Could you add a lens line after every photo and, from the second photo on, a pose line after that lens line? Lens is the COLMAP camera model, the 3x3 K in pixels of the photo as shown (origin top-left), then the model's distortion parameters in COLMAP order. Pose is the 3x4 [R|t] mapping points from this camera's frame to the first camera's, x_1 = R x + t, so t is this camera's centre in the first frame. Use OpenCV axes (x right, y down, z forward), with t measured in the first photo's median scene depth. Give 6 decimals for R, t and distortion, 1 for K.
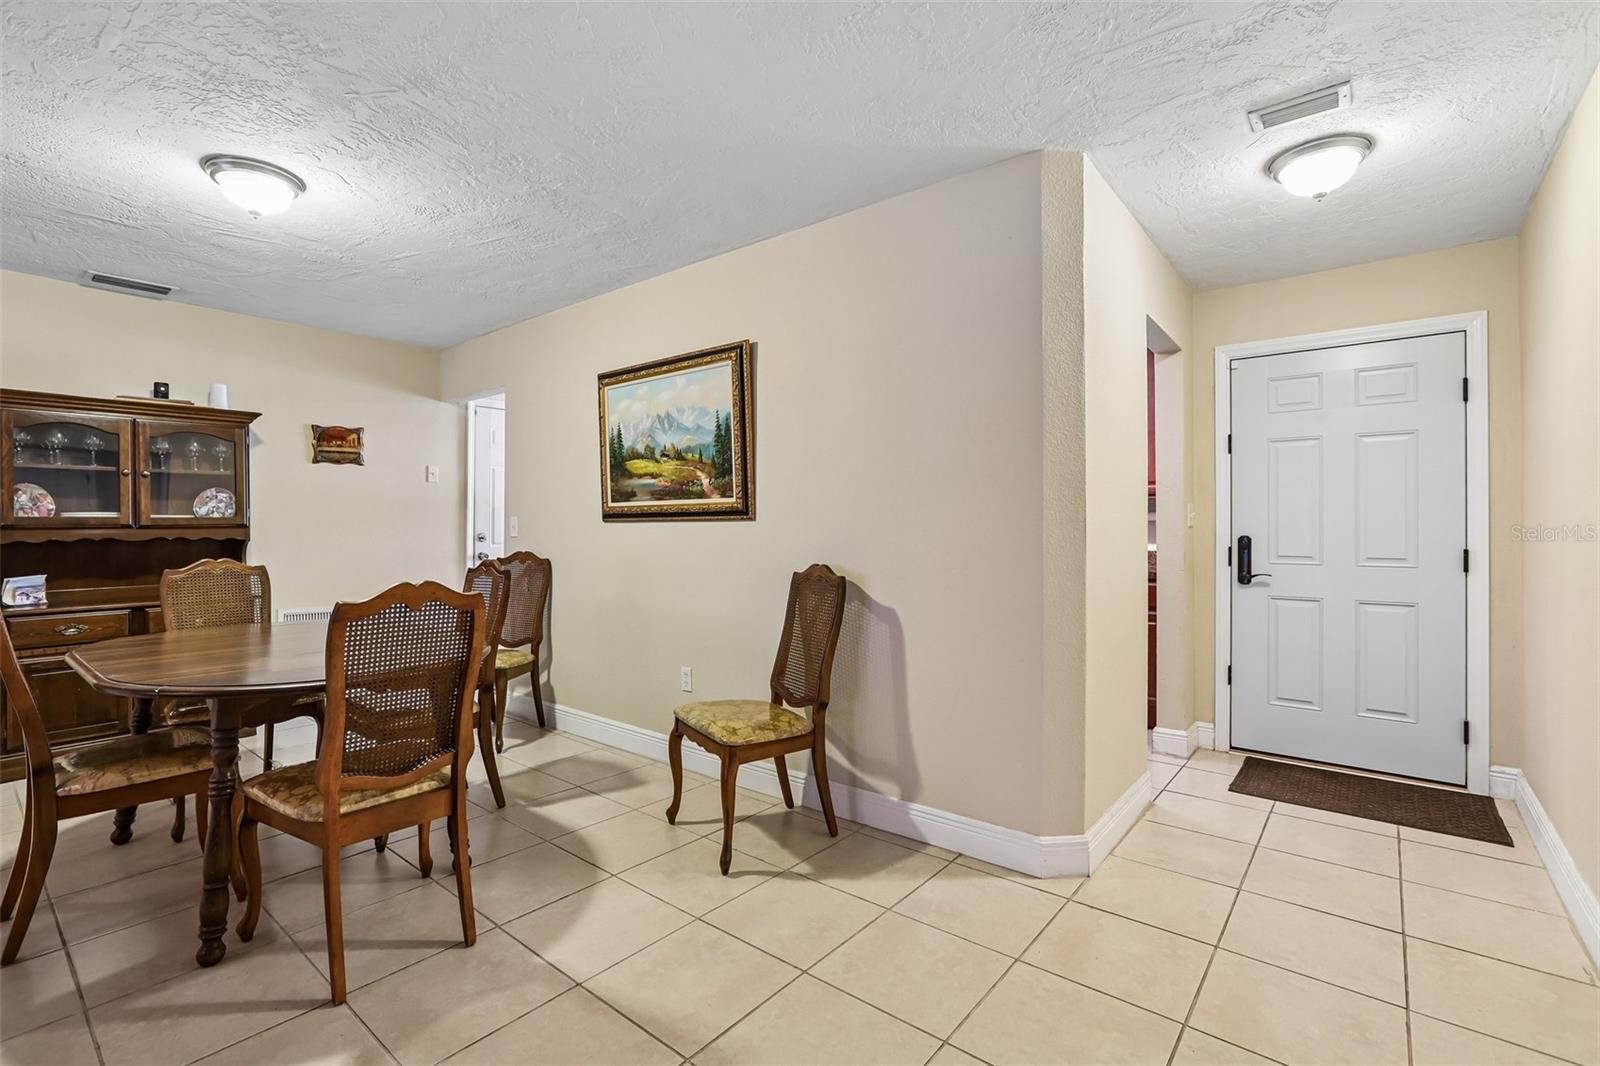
lens RADIAL K [[720.1, 0, 796.9], [0, 720.1, 542.7], [0, 0, 1]] dist [-0.038177, 0.020349]
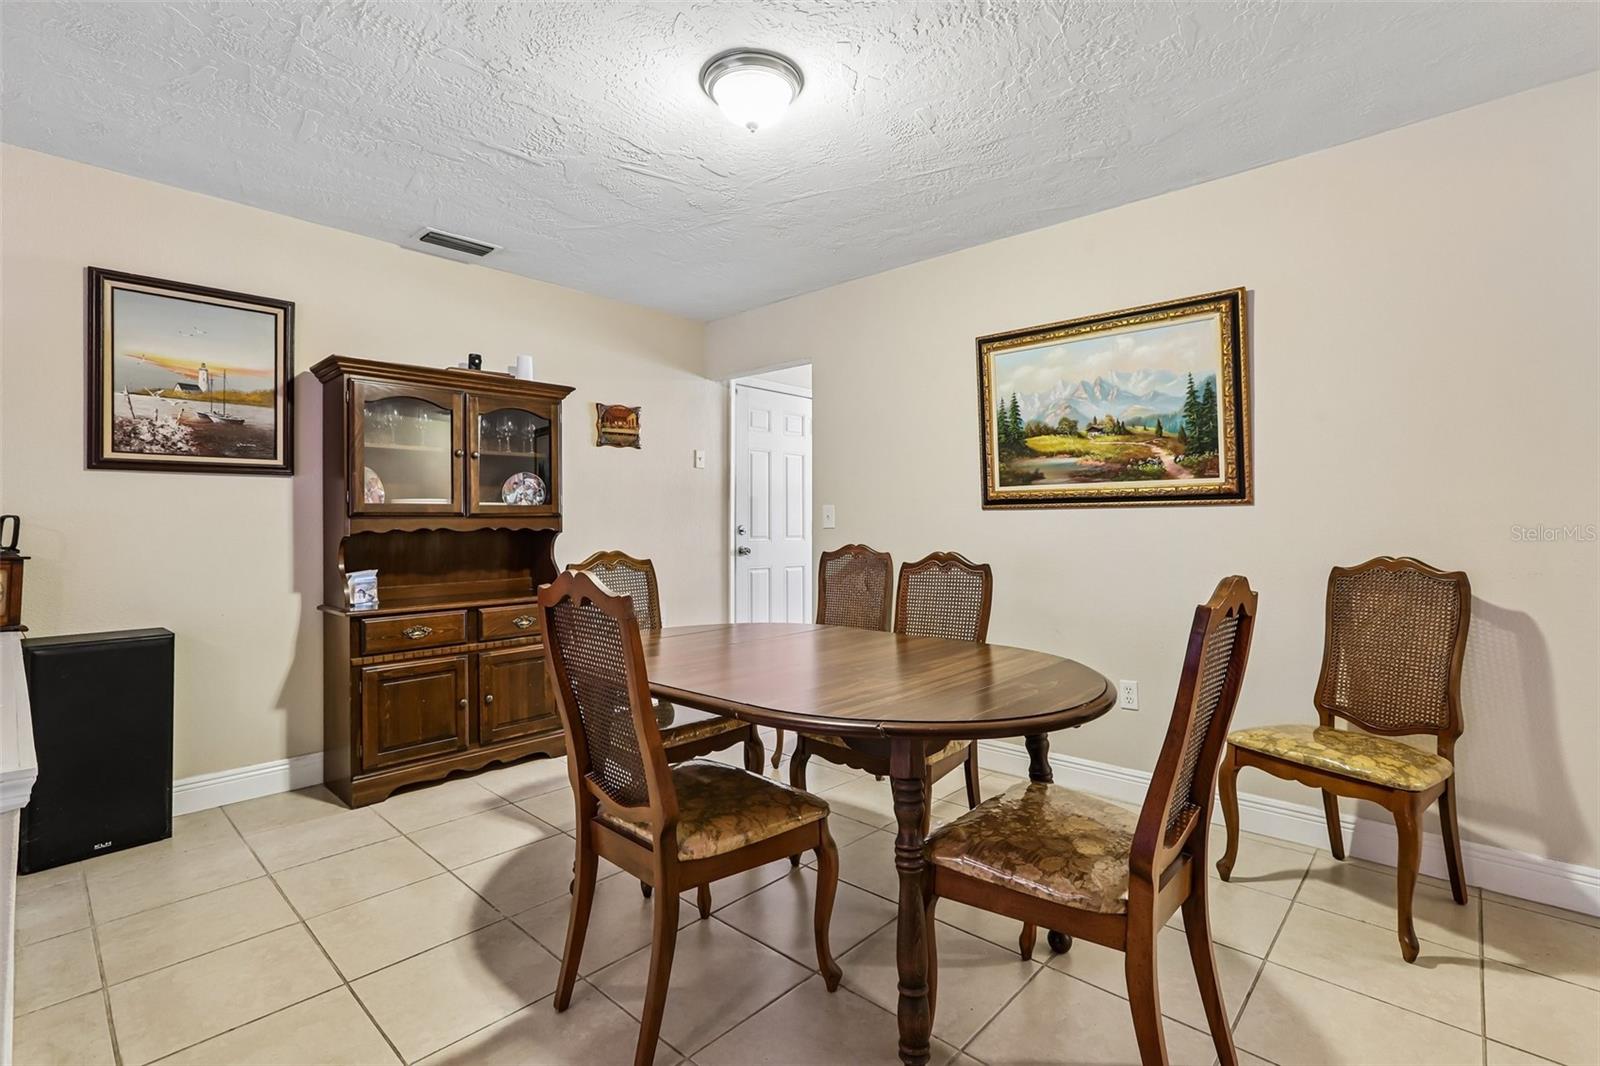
lens RADIAL K [[732.9, 0, 800.0], [0, 732.9, 533.0], [0, 0, 1]] dist [-0.038054, 0.021564]
pose [[0.998333, -0.000874, -0.057711, -0.472971], [0.000305, 0.999951, -0.009870, 0.008459], [0.057717, 0.009836, 0.998285, 0.123917]]
